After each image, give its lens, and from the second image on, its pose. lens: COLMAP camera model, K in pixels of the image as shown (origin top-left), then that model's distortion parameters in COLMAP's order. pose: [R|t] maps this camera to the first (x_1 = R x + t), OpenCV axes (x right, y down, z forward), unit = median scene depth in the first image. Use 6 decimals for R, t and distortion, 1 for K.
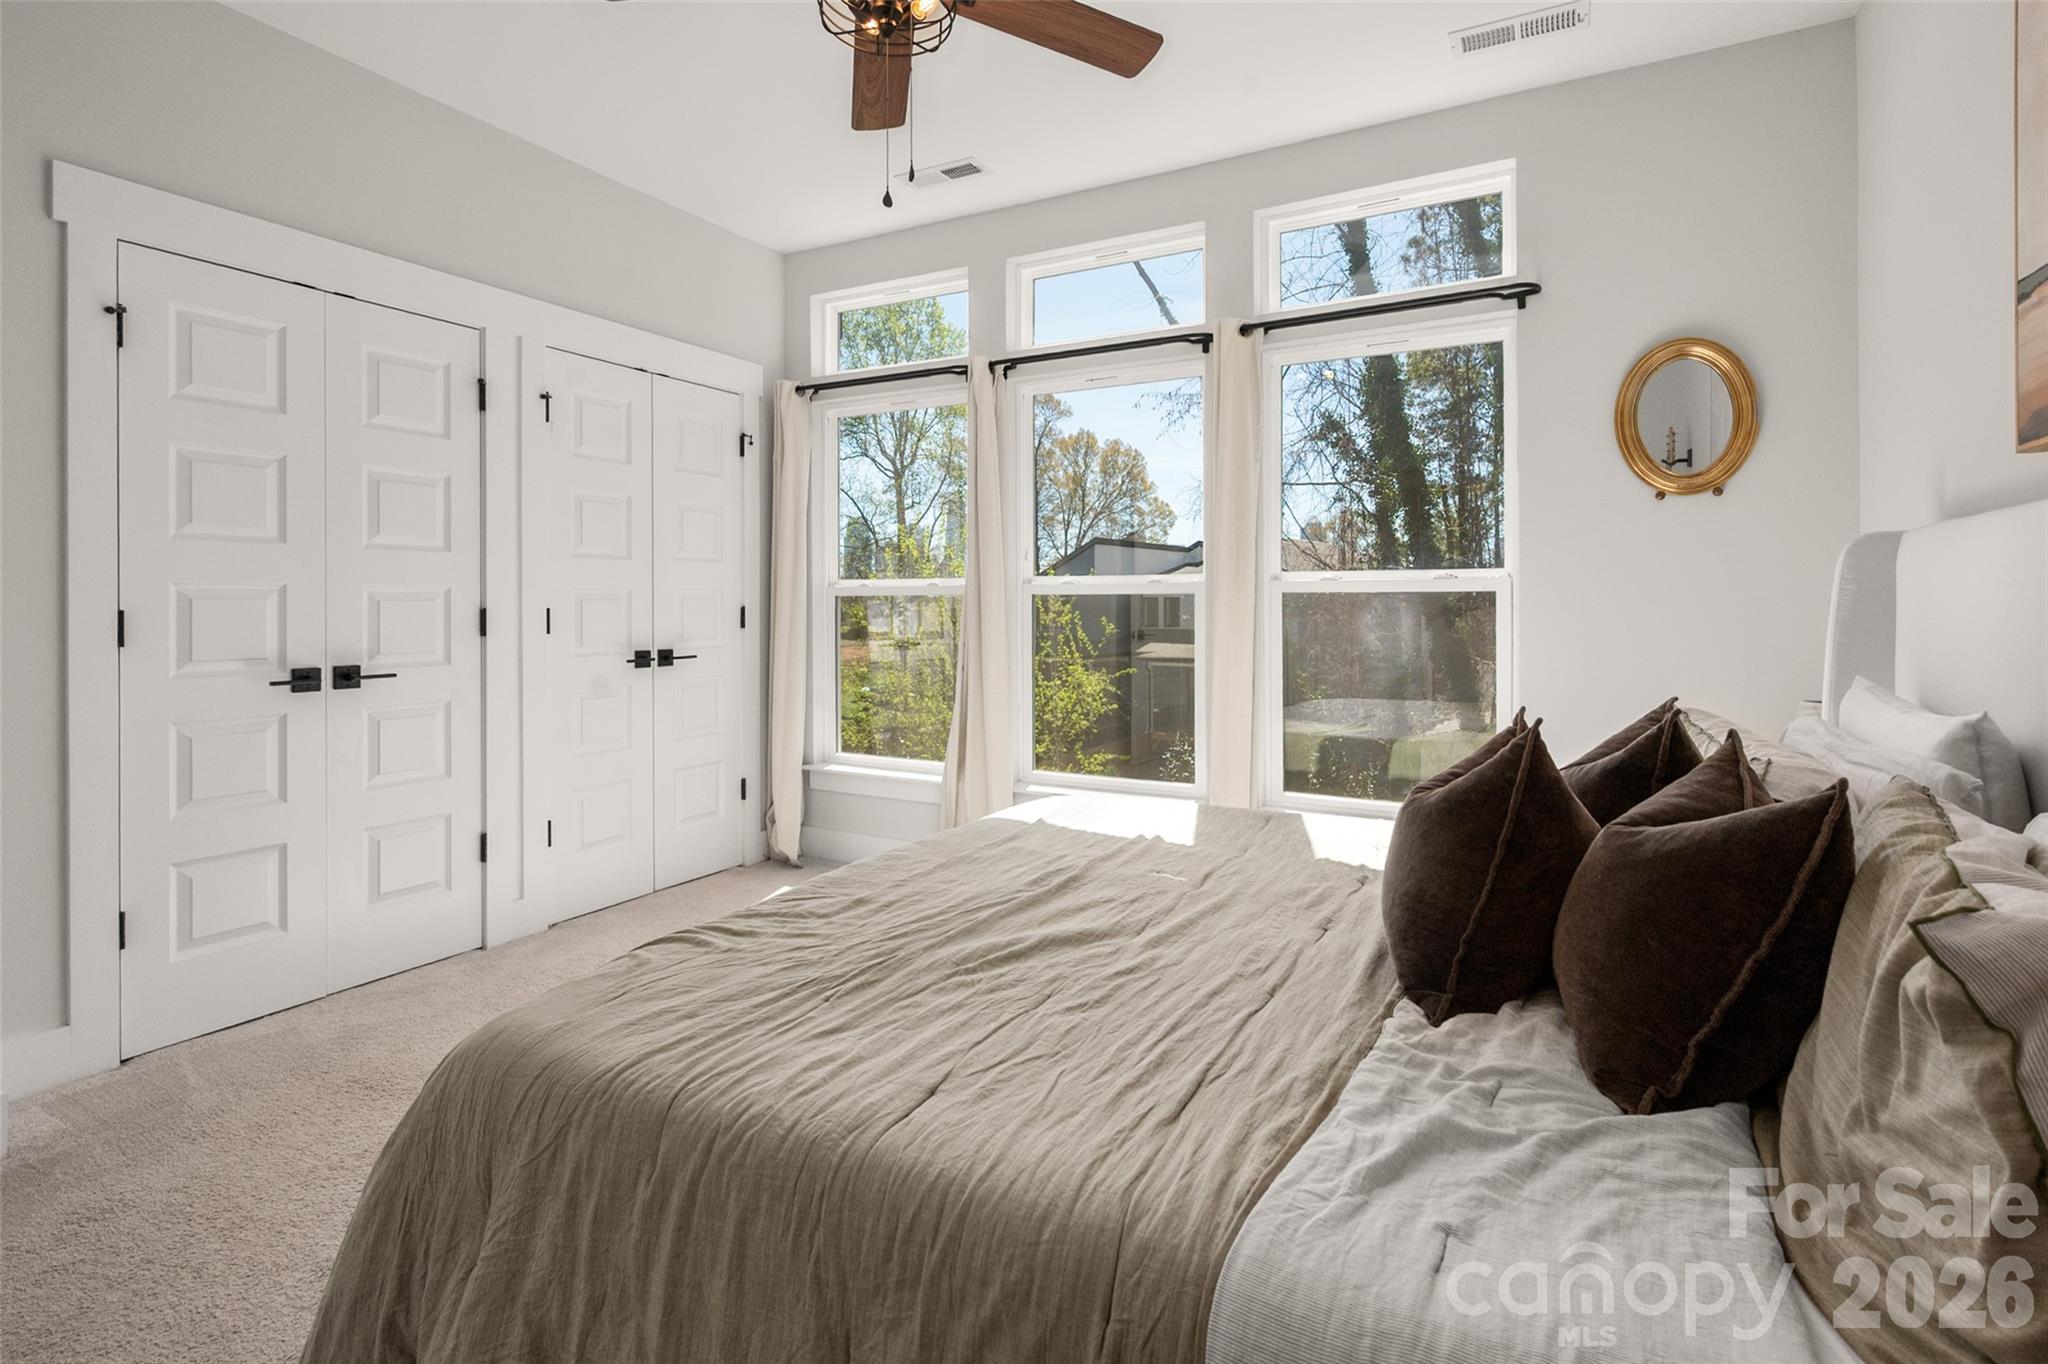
lens RADIAL K [[991.4, 0, 1024.6], [0, 991.4, 594.1], [0, 0, 1]] dist [0.028210, 0.000011]
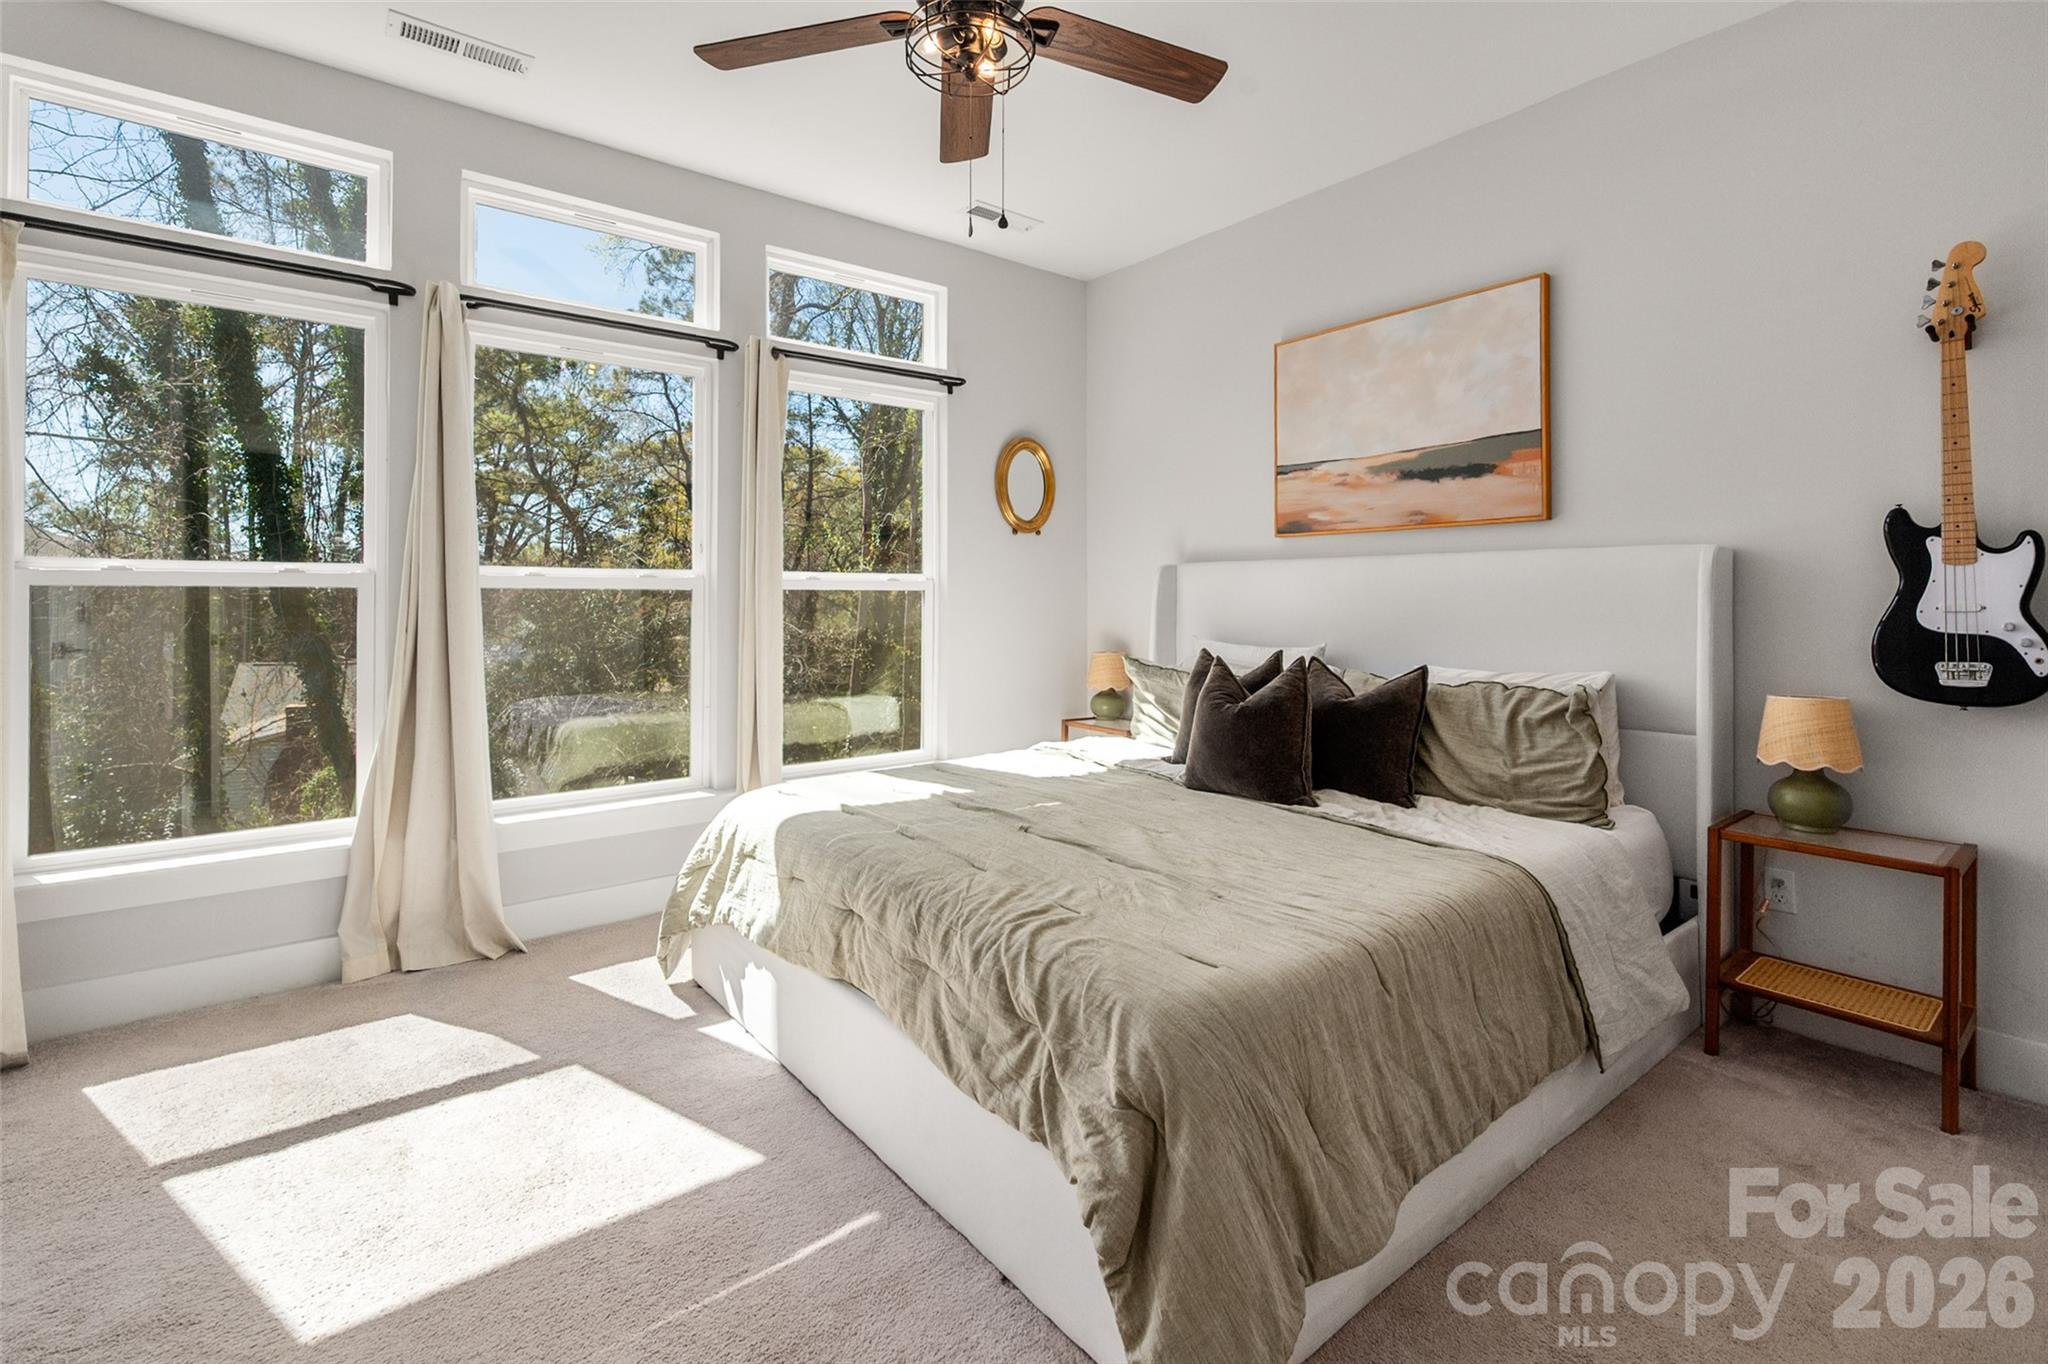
lens RADIAL K [[921.5, 0, 1023.1], [0, 921.5, 613.7], [0, 0, 1]] dist [0.000006, 0.000066]
pose [[0.394232, -0.013817, 0.918907, -0.157114], [-0.006768, 0.999816, 0.017937, 0.001277], [-0.918986, -0.013290, 0.394066, 0.087250]]
